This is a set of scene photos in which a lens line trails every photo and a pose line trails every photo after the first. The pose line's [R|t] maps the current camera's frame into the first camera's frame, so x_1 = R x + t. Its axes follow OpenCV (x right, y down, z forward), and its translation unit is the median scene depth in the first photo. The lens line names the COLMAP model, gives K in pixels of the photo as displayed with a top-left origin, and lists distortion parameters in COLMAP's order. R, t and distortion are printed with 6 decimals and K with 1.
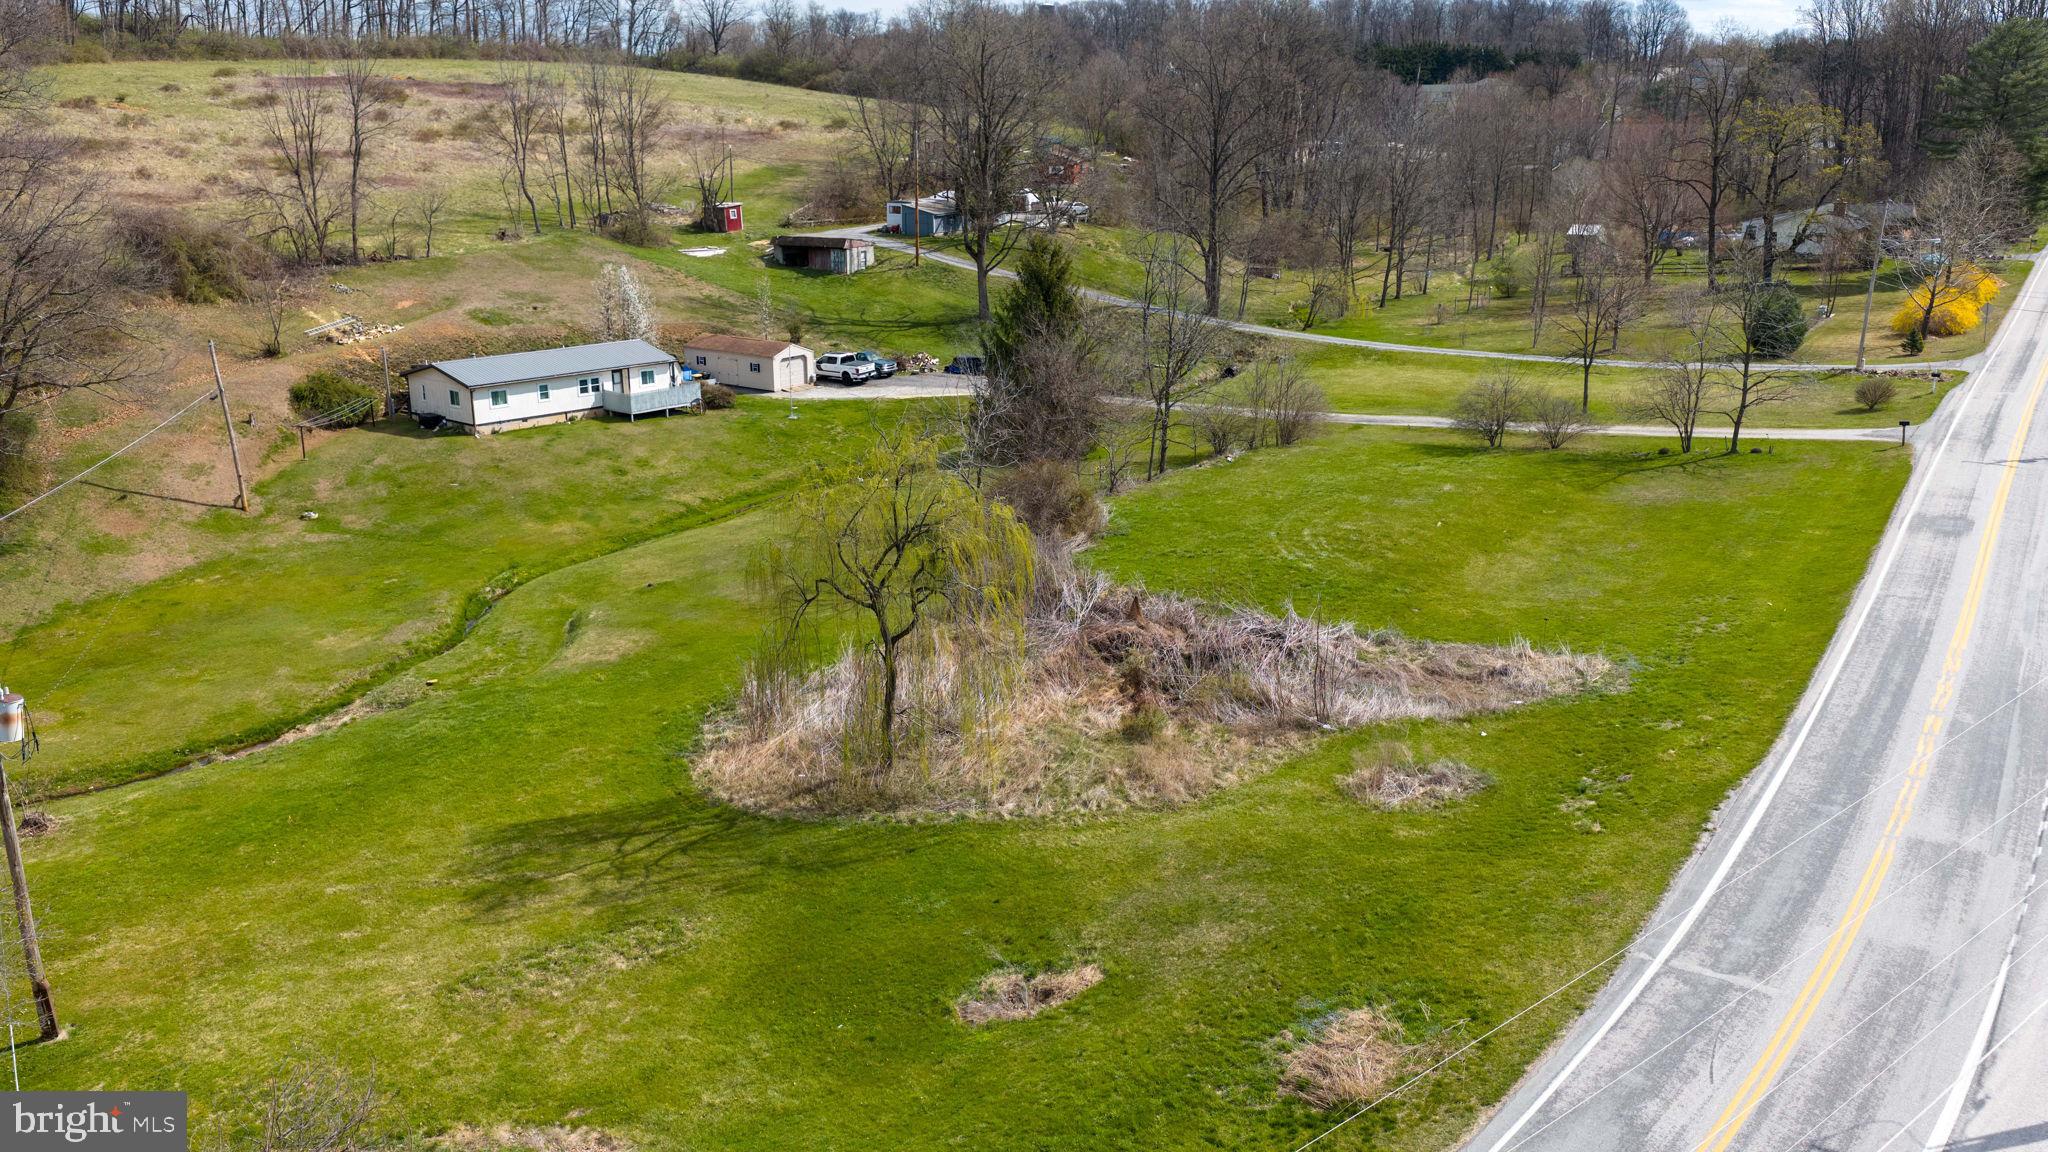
lens RADIAL K [[1682.3, 0, 1029.6], [0, 1682.3, 588.0], [0, 0, 1]] dist [0.022992, -0.046440]
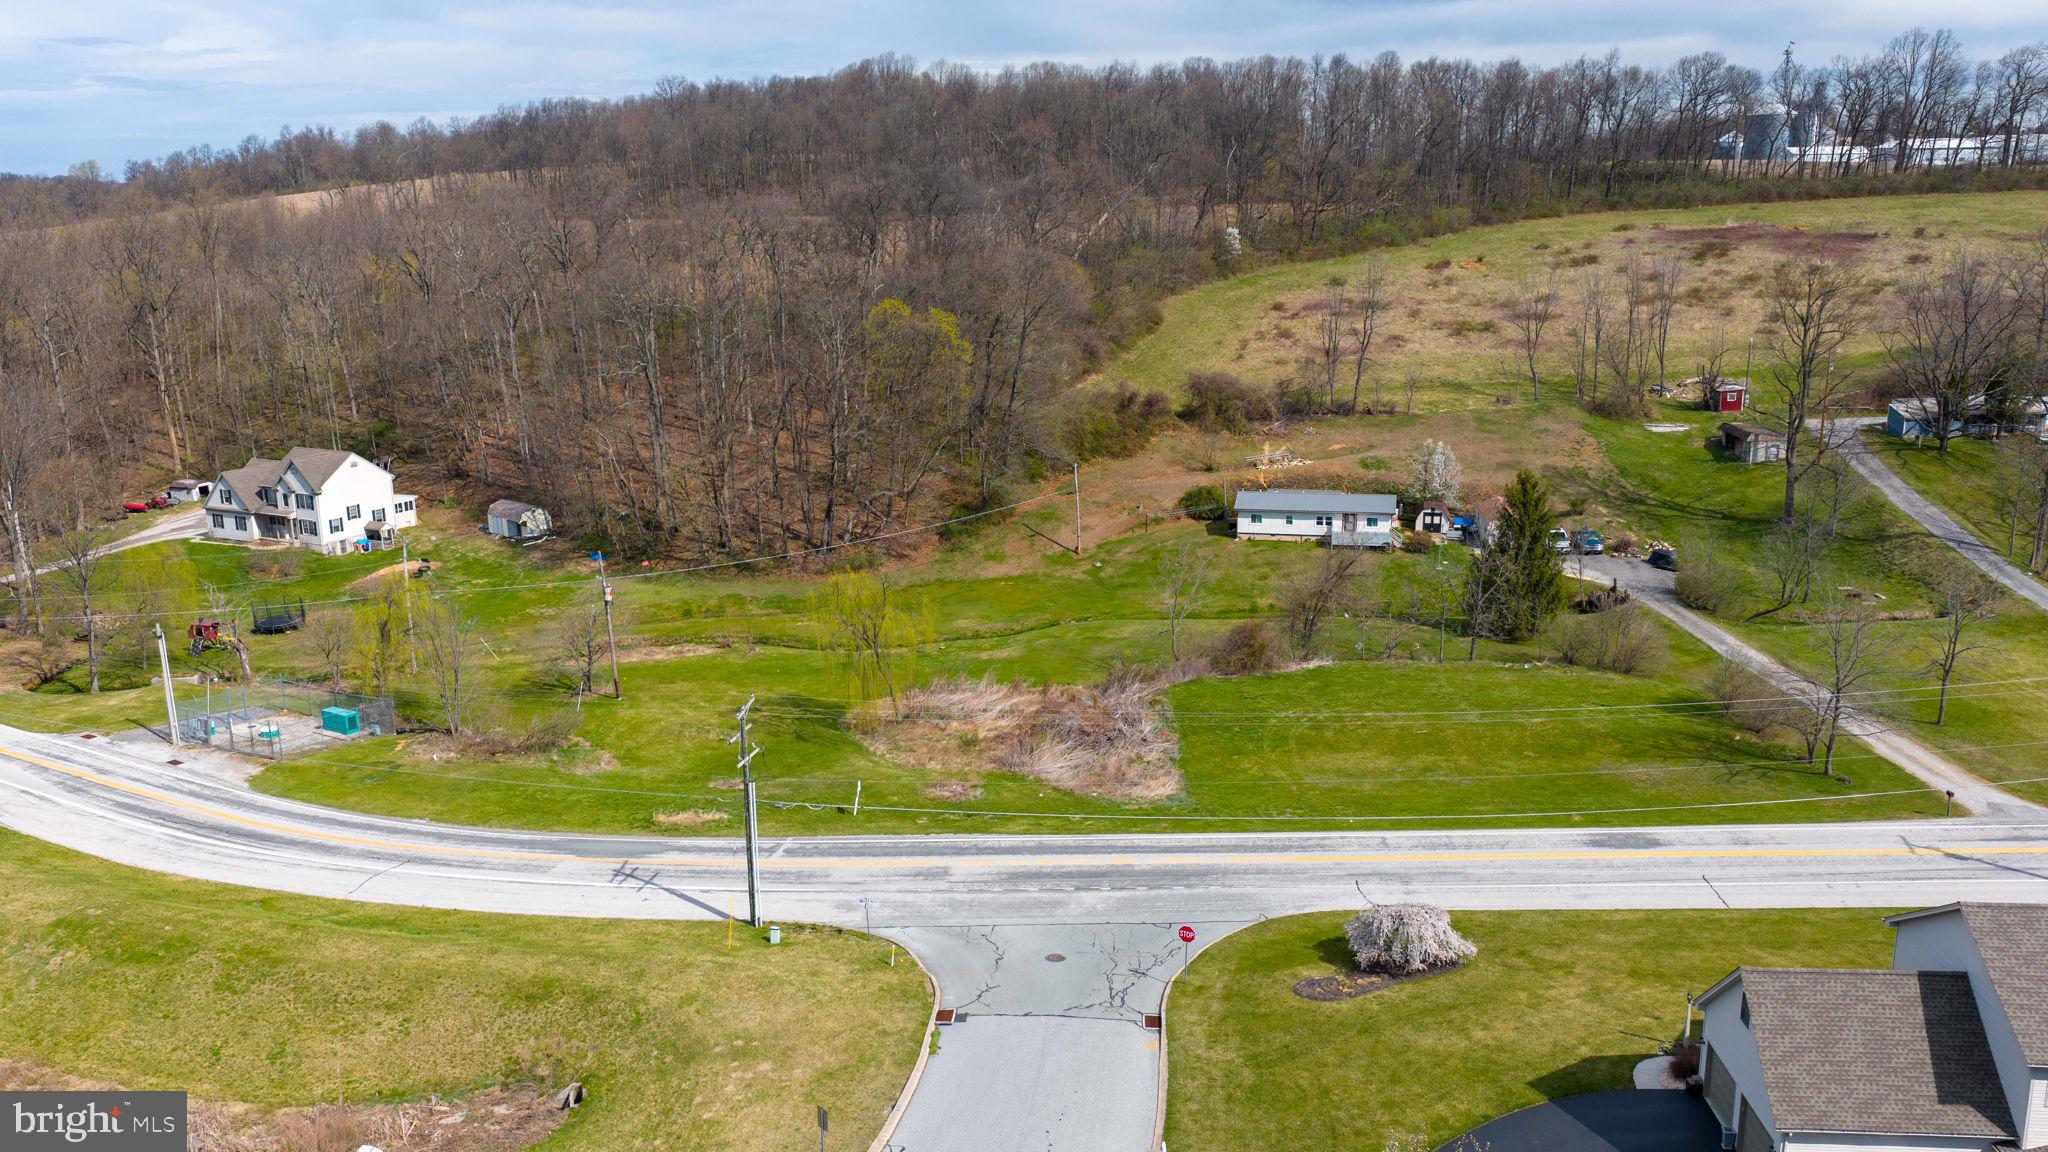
lens RADIAL K [[1682.3, 0, 1014.0], [0, 1682.3, 580.3], [0, 0, 1]] dist [0.022992, -0.046440]
pose [[0.474886, 0.206857, -0.855391, 0.914866], [-0.224360, 0.968322, 0.109609, -0.172837], [0.850968, 0.139864, 0.506253, 0.006412]]
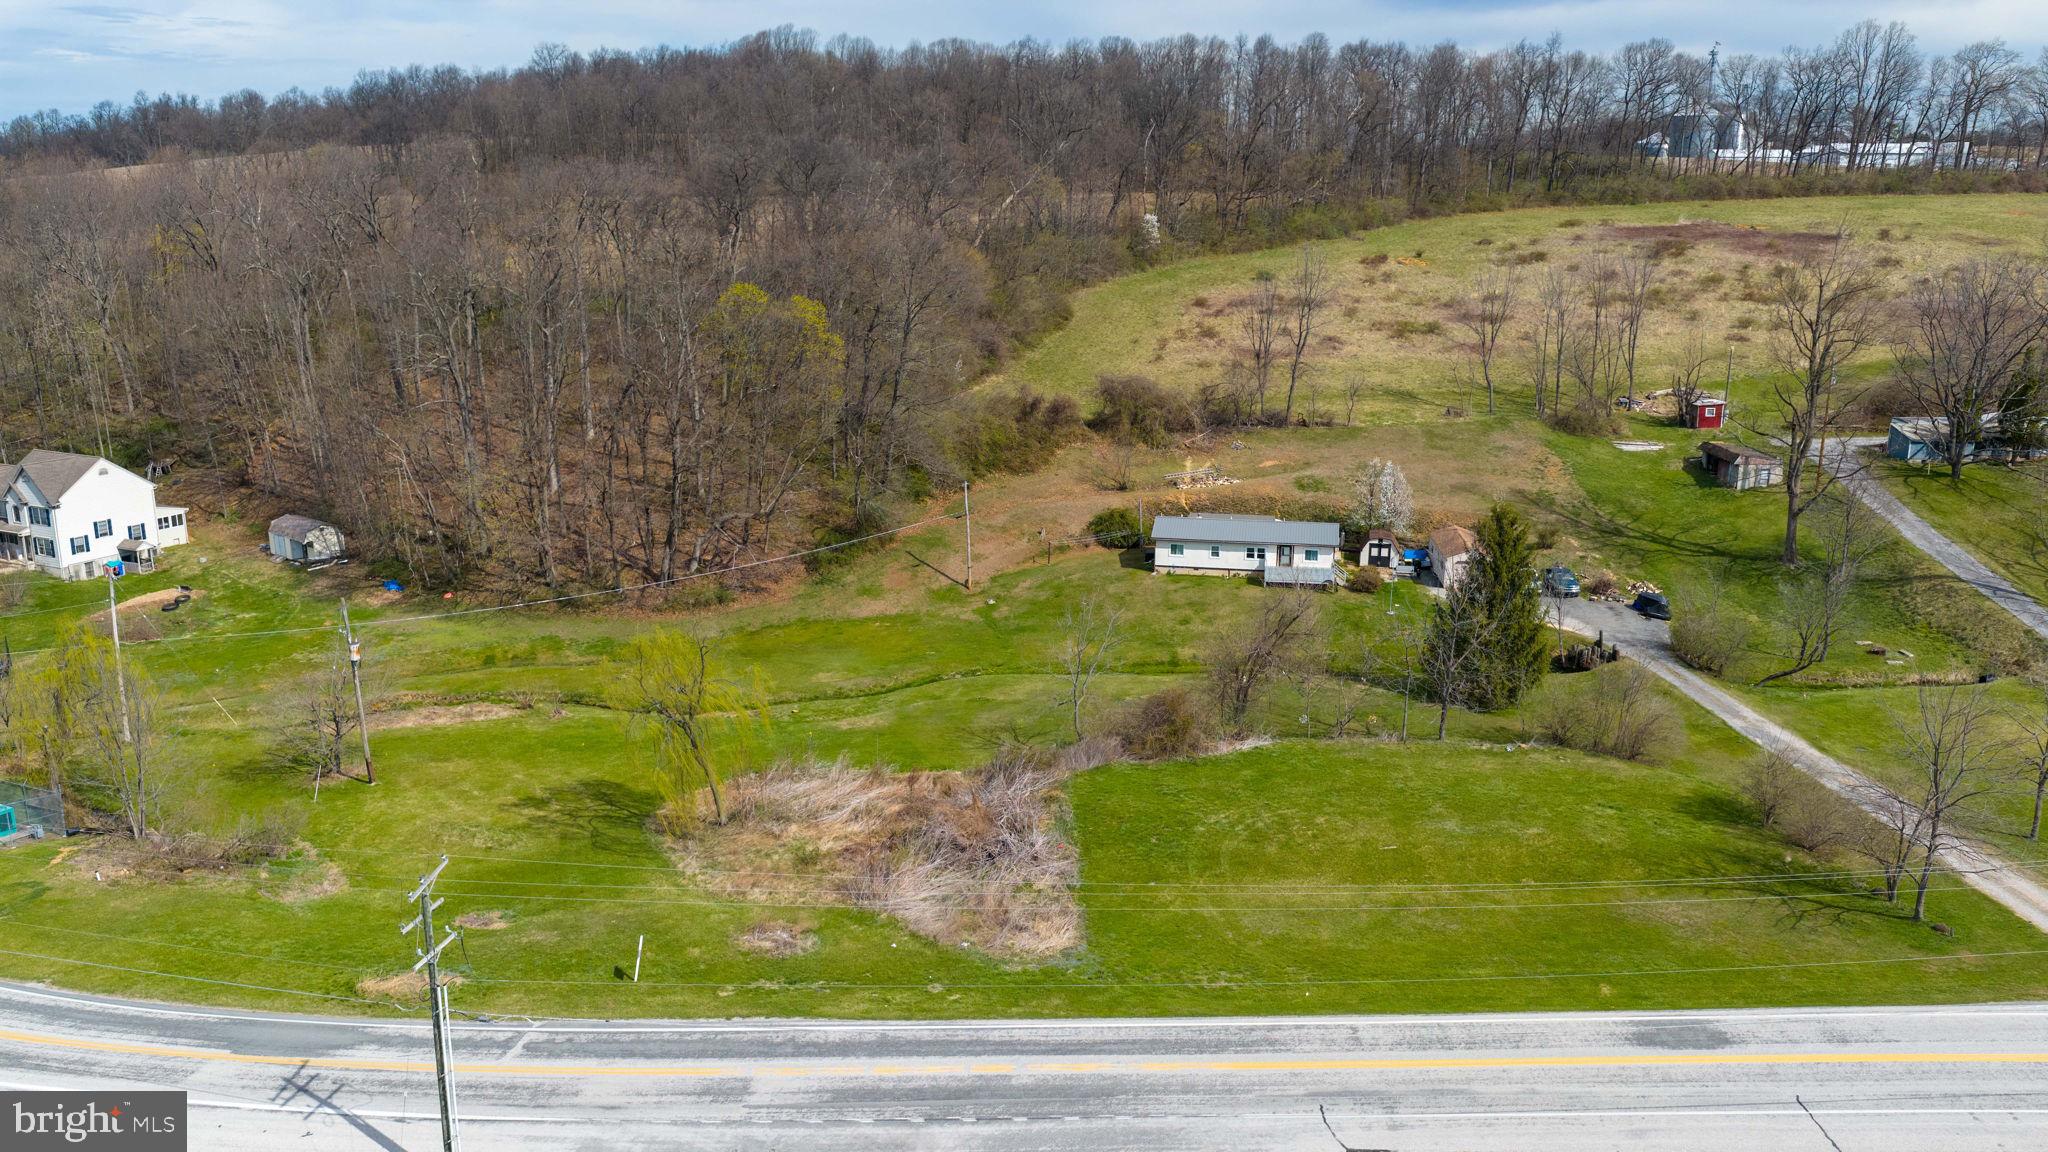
lens RADIAL K [[1682.3, 0, 1020.4], [0, 1682.3, 574.5], [0, 0, 1]] dist [0.022992, -0.046440]
pose [[0.518911, 0.211147, -0.828341, 0.719495], [-0.237790, 0.966423, 0.097382, -0.188020], [0.821089, 0.146439, 0.551696, 0.145146]]
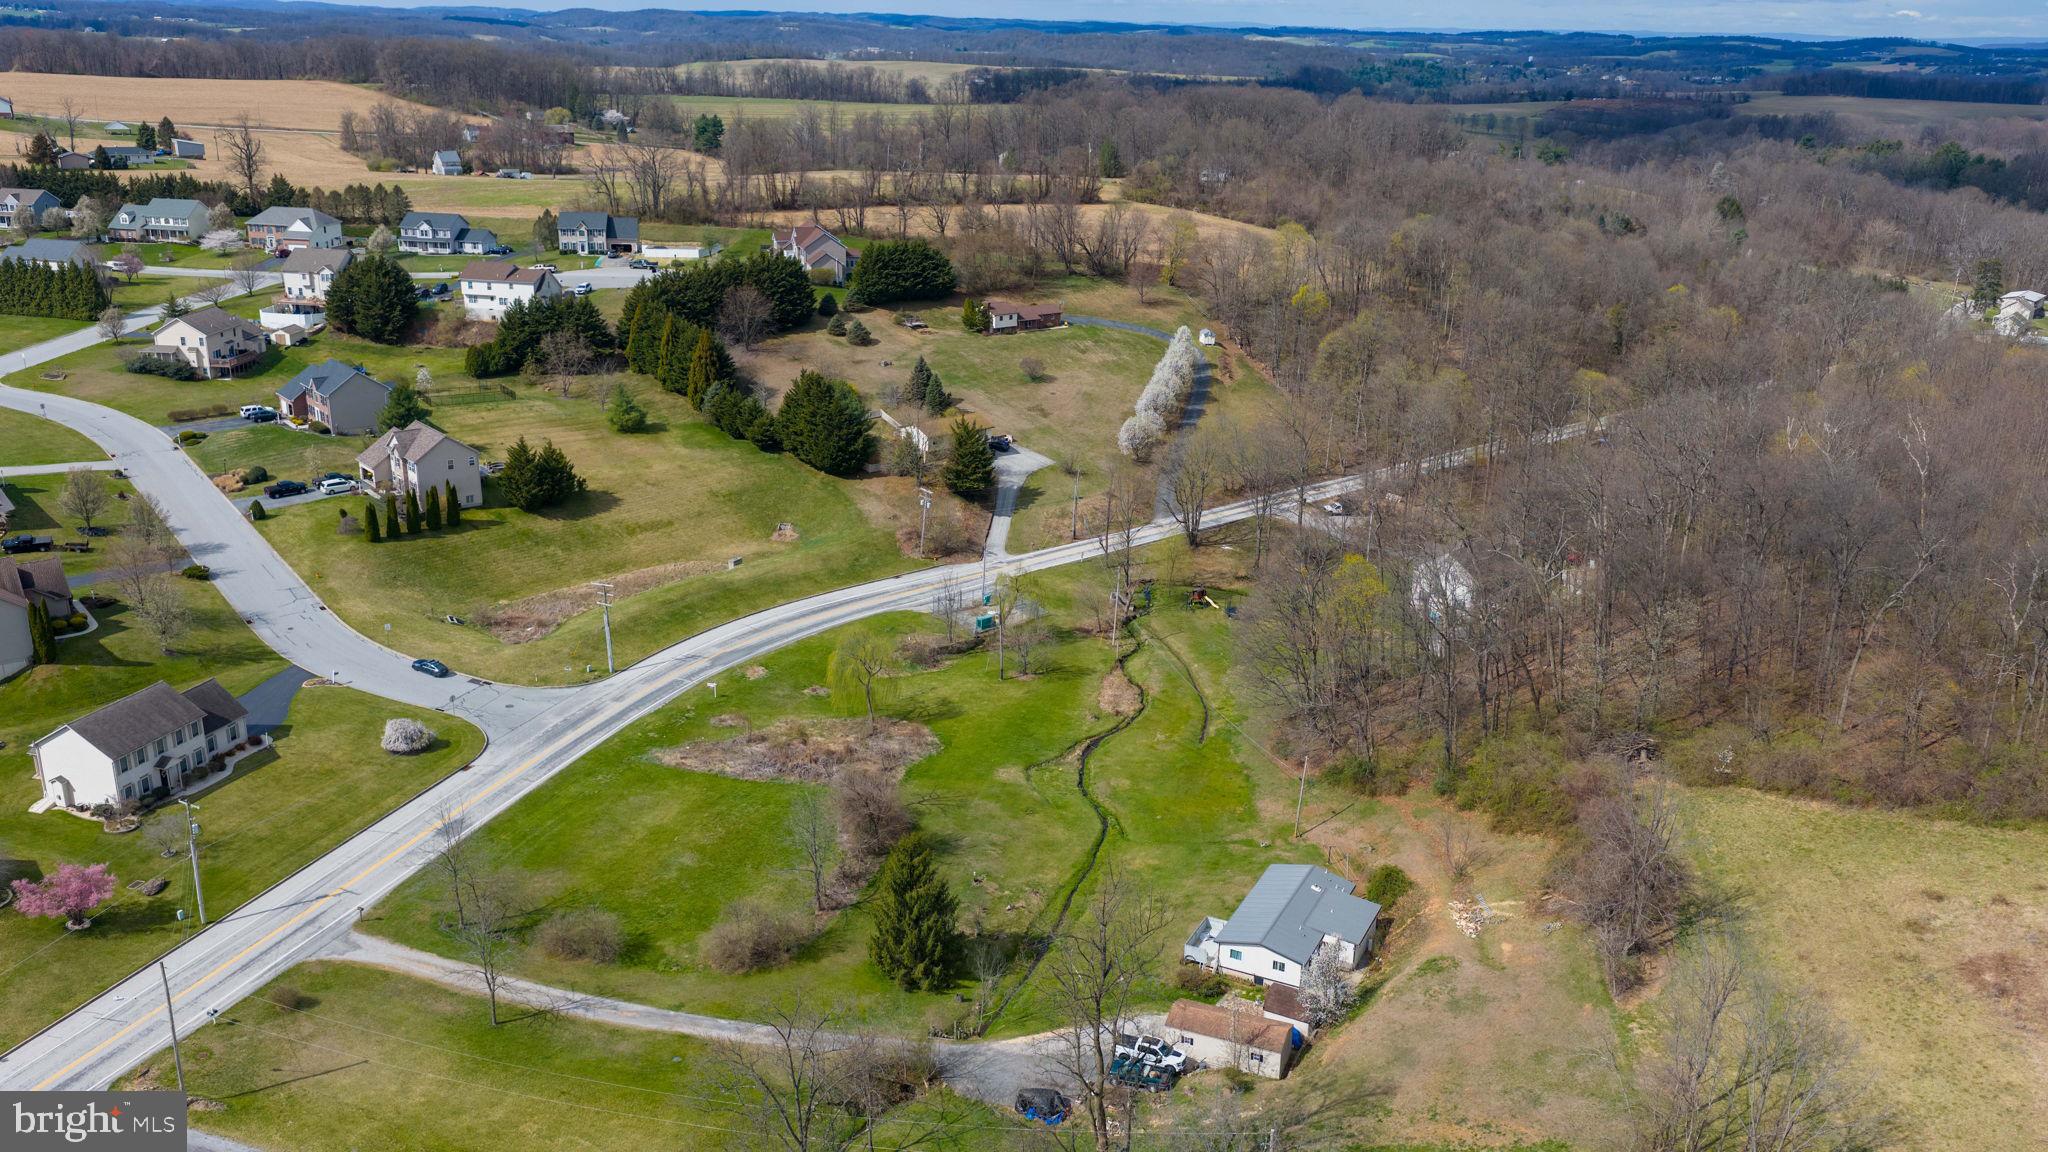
lens RADIAL K [[1682.3, 0, 1025.8], [0, 1682.3, 584.6], [0, 0, 1]] dist [0.022992, -0.046440]
pose [[-0.967867, 0.063661, -0.243270, 0.228323], [-0.085207, 0.827165, 0.555462, -1.104882], [0.236585, 0.558341, -0.795162, 1.917449]]
